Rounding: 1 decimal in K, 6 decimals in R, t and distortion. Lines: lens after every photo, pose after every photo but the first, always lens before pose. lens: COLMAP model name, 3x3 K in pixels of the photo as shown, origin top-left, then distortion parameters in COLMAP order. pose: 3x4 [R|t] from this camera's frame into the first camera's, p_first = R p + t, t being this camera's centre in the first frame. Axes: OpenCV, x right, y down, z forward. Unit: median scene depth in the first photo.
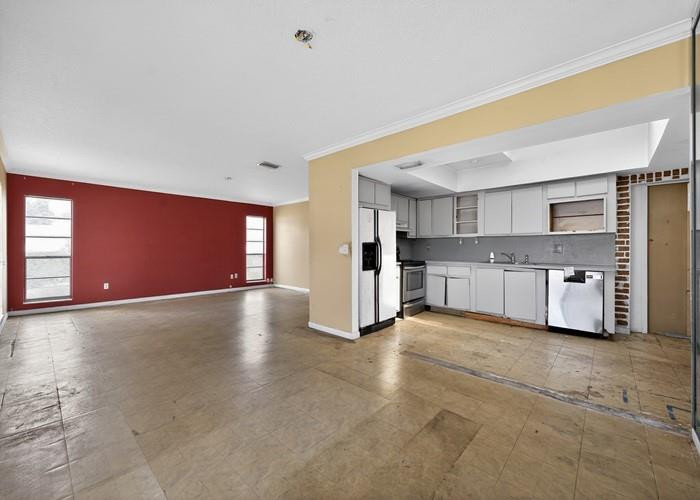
lens RADIAL K [[288.7, 0, 343.6], [0, 288.7, 248.3], [0, 0, 1]] dist [-0.000267, -0.000016]
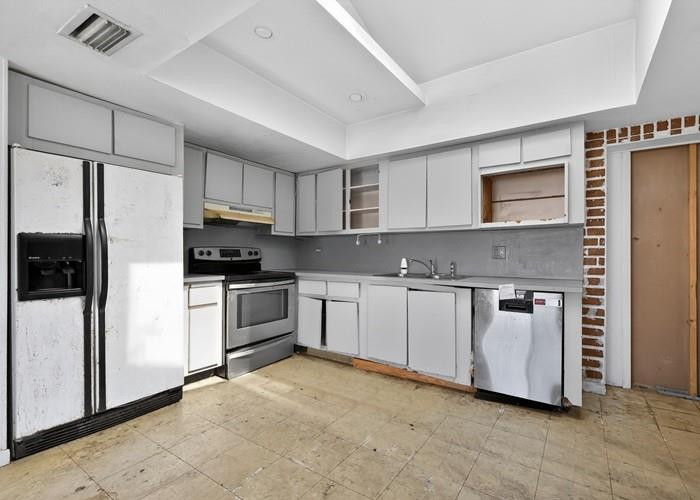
lens RADIAL K [[351.0, 0, 317.6], [0, 351.0, 253.7], [0, 0, 1]] dist [-0.001889, -0.000217]
pose [[0.994803, 0.001570, 0.101810, 0.311195], [-0.001271, 0.999995, -0.003008, 0.007796], [-0.101814, 0.002863, 0.994799, 0.324380]]
